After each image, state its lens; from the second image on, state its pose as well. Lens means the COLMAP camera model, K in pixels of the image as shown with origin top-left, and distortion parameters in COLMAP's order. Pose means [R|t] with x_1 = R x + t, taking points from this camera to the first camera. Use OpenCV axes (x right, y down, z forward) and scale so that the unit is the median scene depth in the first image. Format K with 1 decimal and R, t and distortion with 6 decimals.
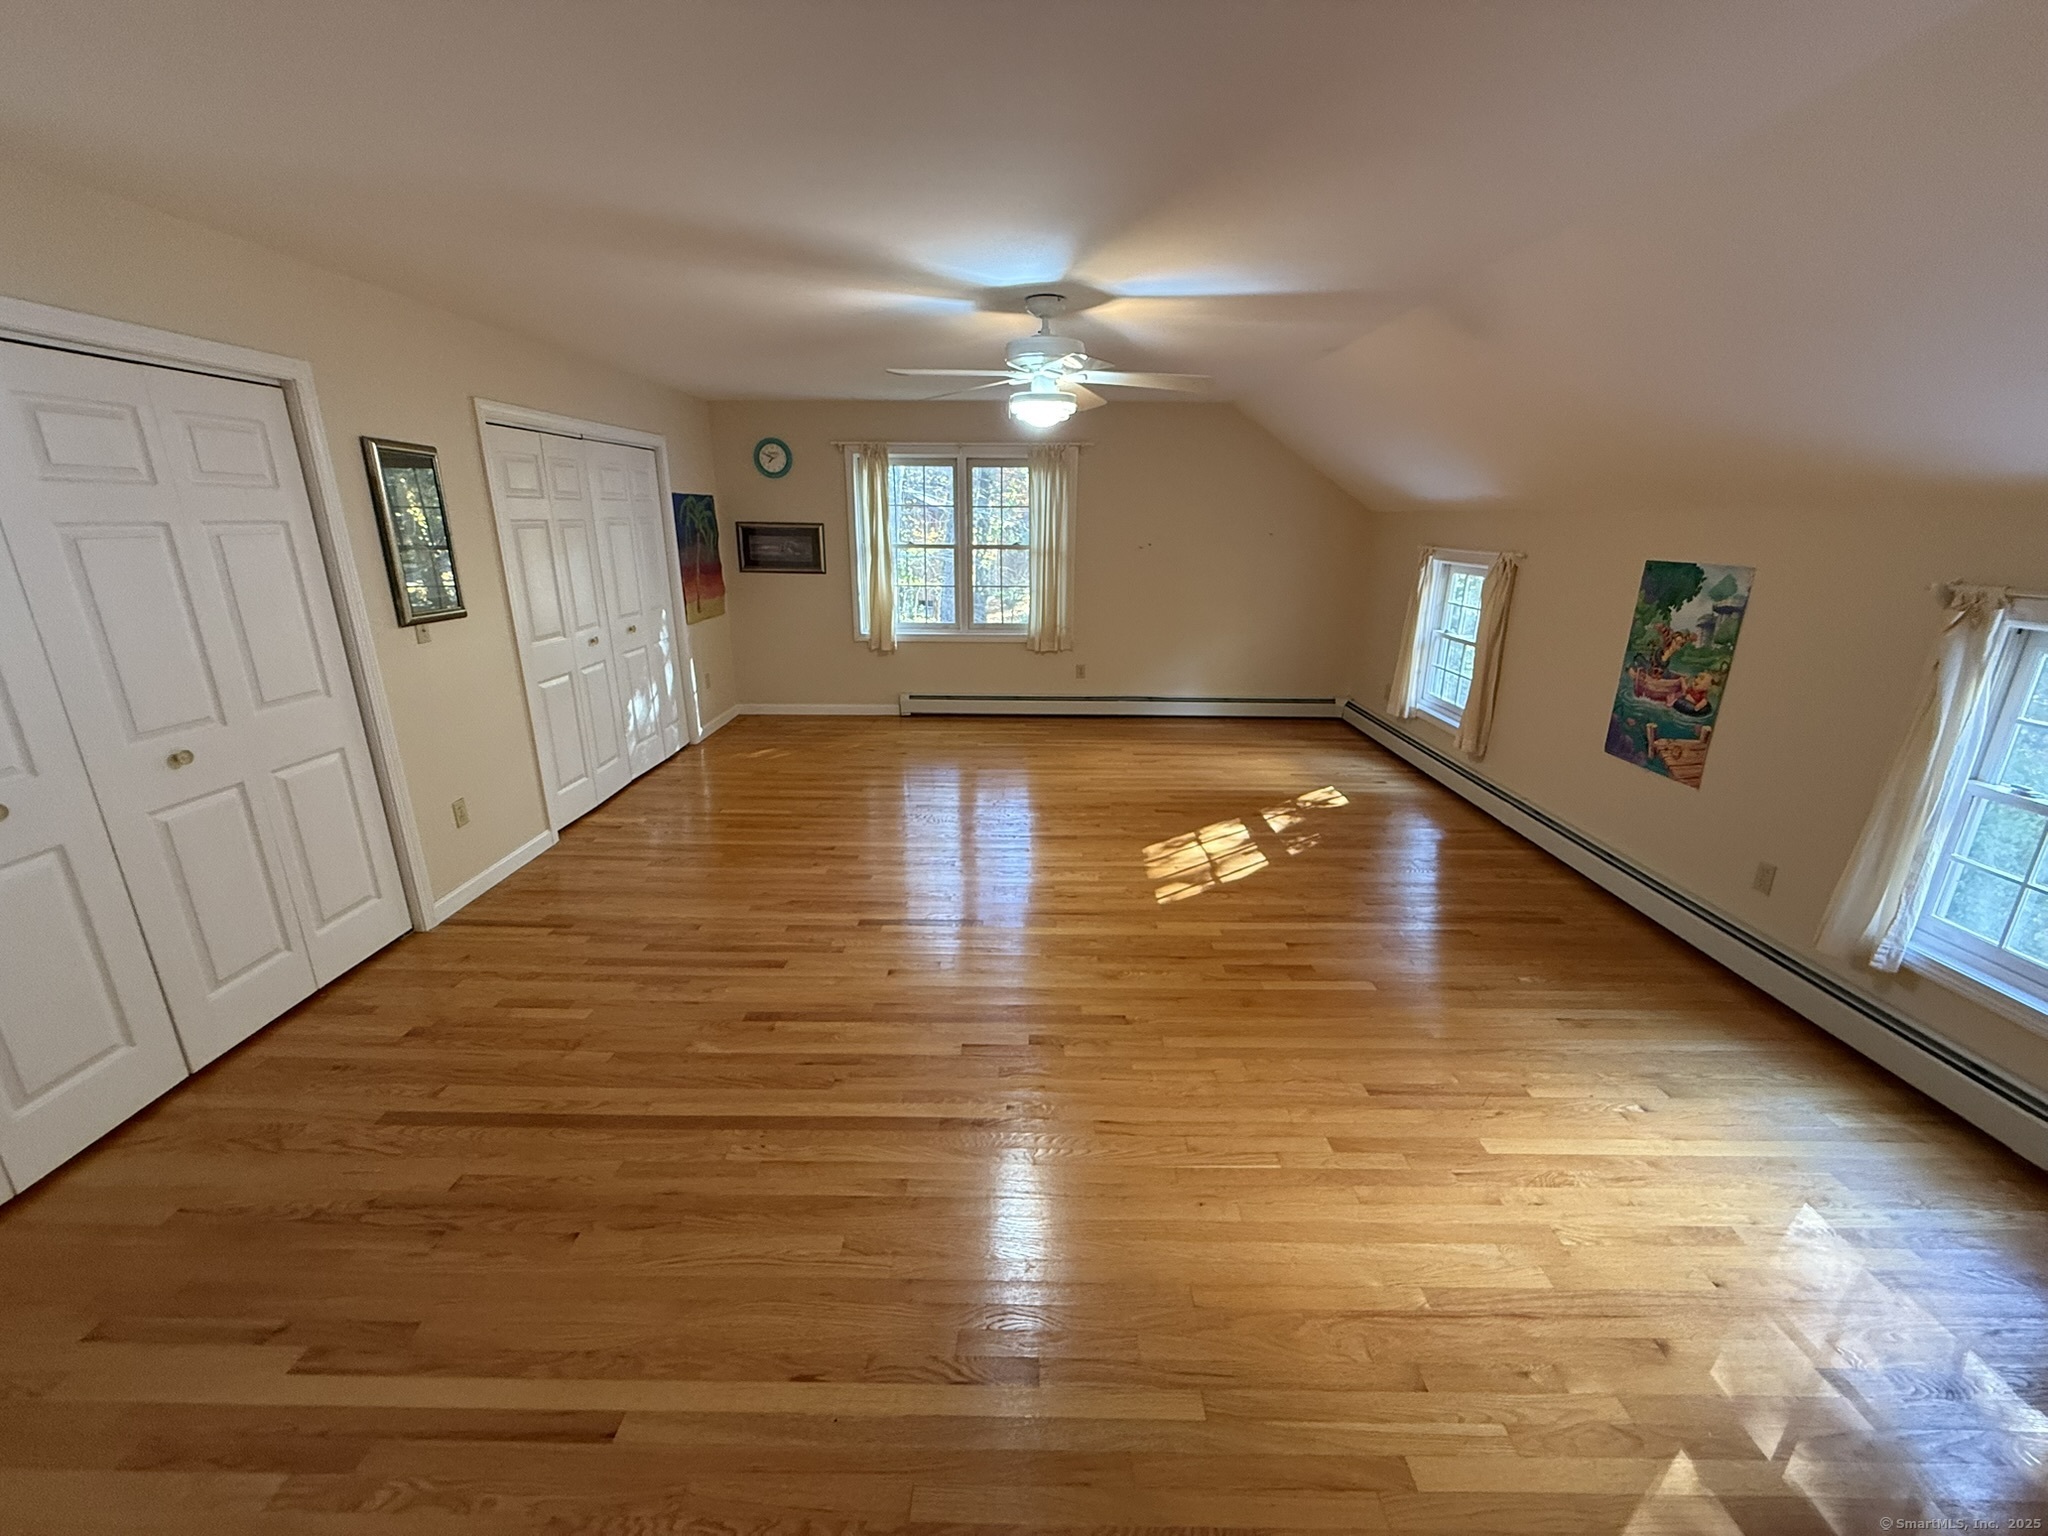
lens RADIAL K [[821.9, 0, 1022.6], [0, 821.9, 767.2], [0, 0, 1]] dist [-0.001904, -0.000146]
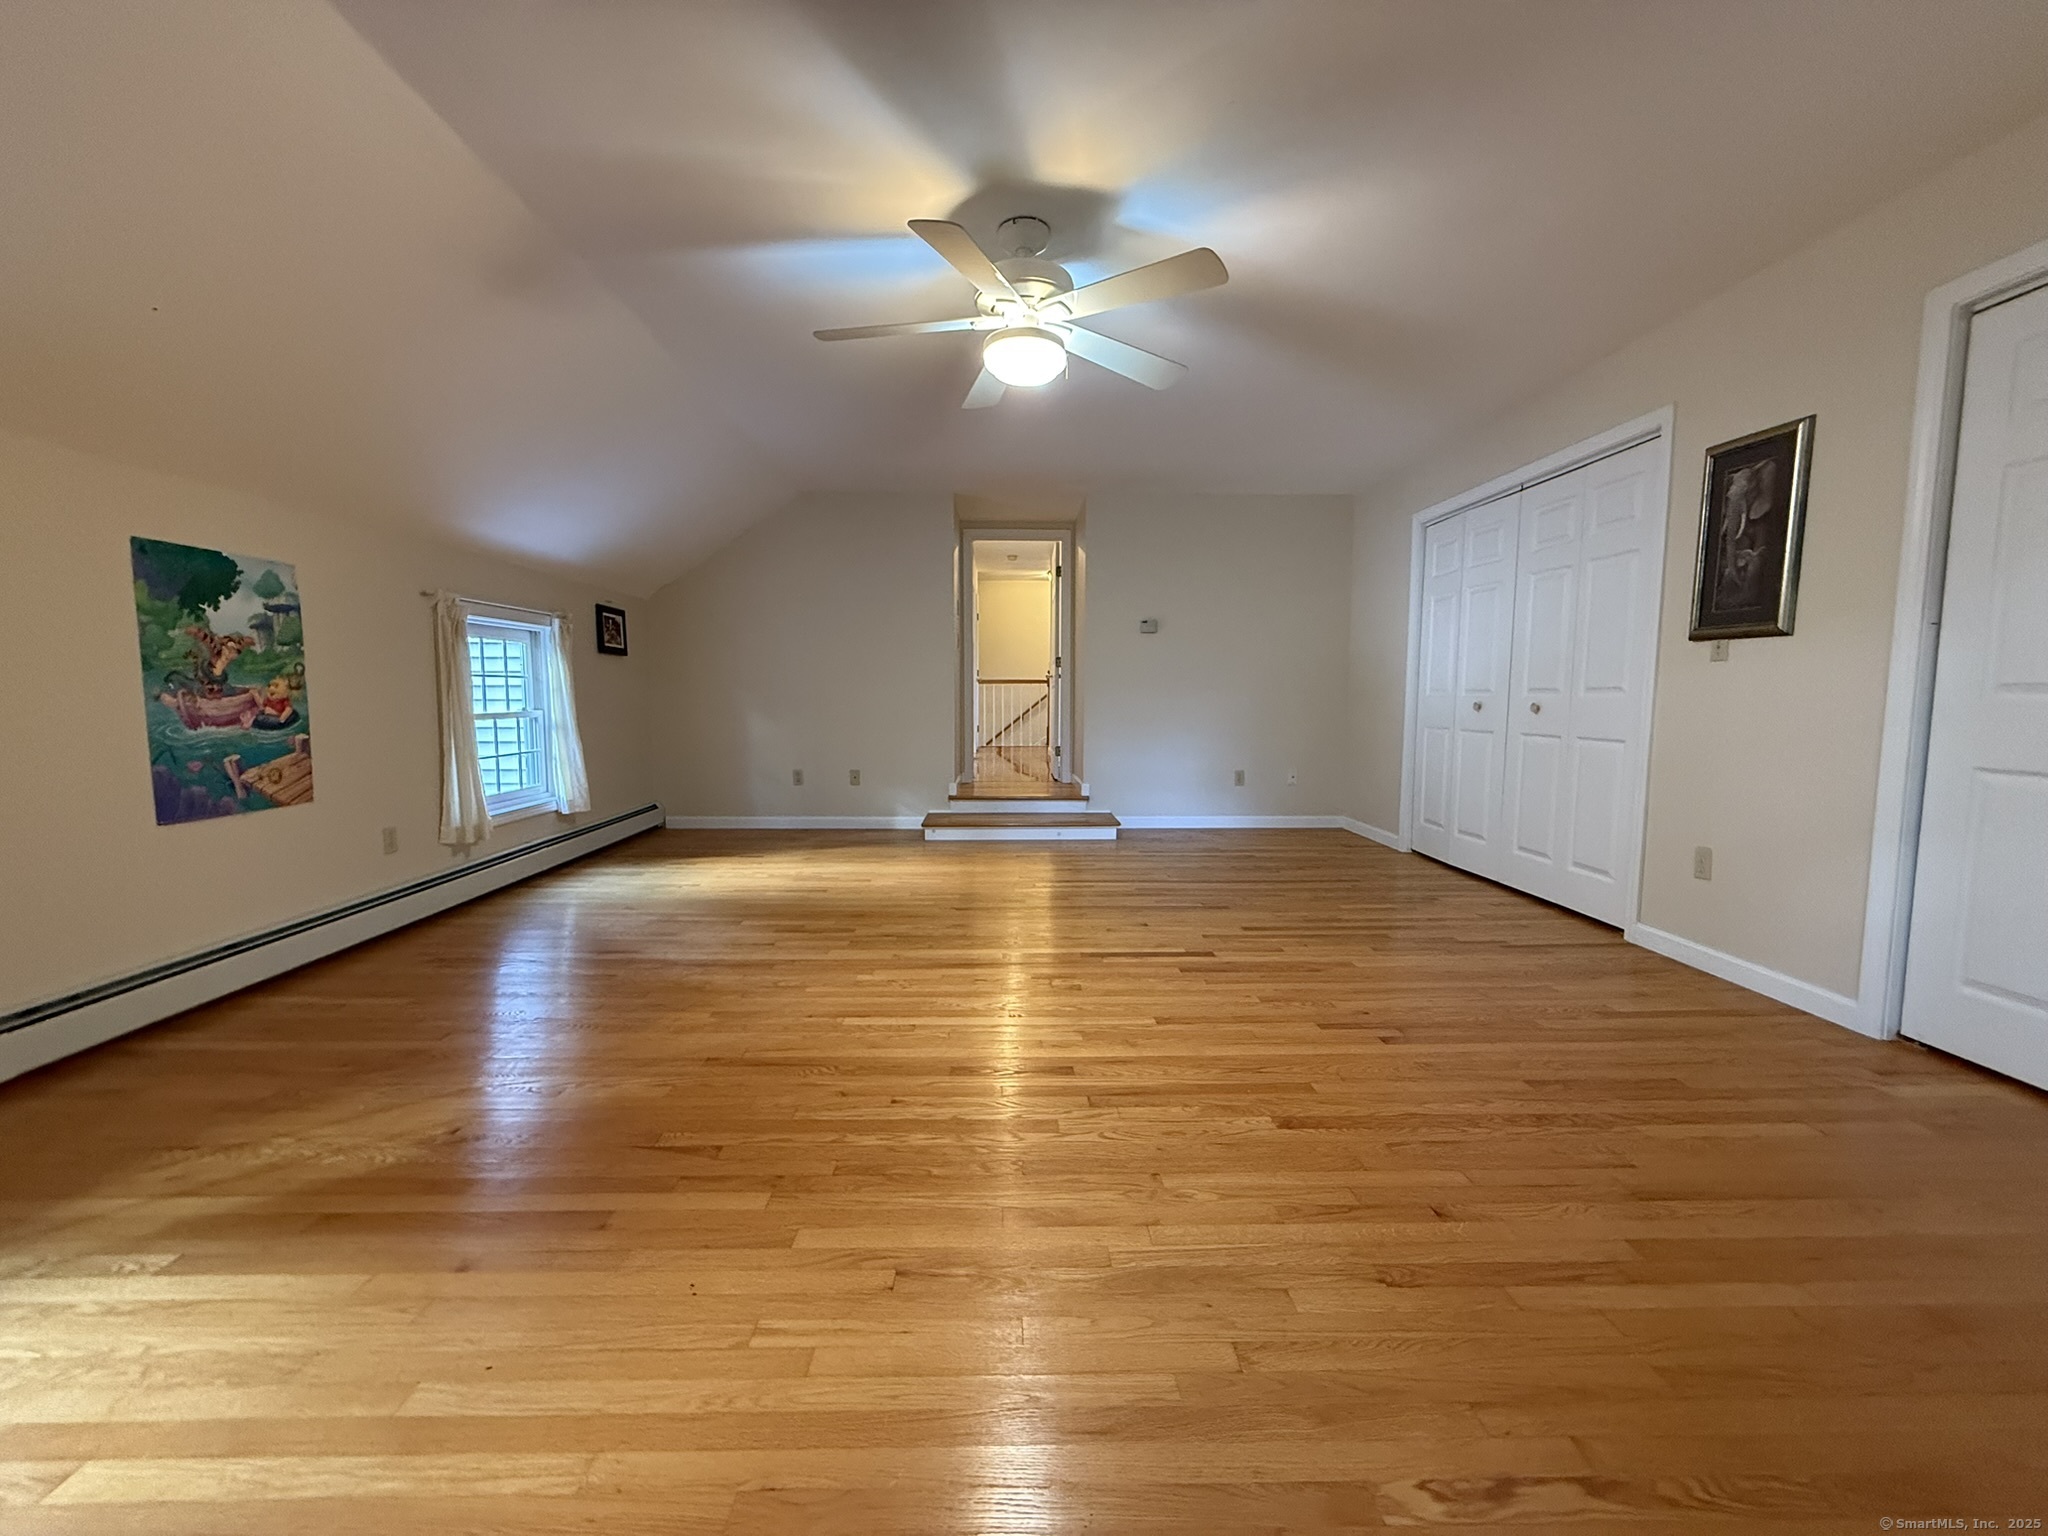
lens RADIAL K [[821.9, 0, 1023.4], [0, 821.9, 766.1], [0, 0, 1]] dist [-0.001904, -0.000146]
pose [[-0.999539, -0.005627, -0.029839, 0.046523], [-0.016399, 0.927082, 0.374500, -0.362116], [0.025556, 0.374817, -0.926747, 1.820493]]
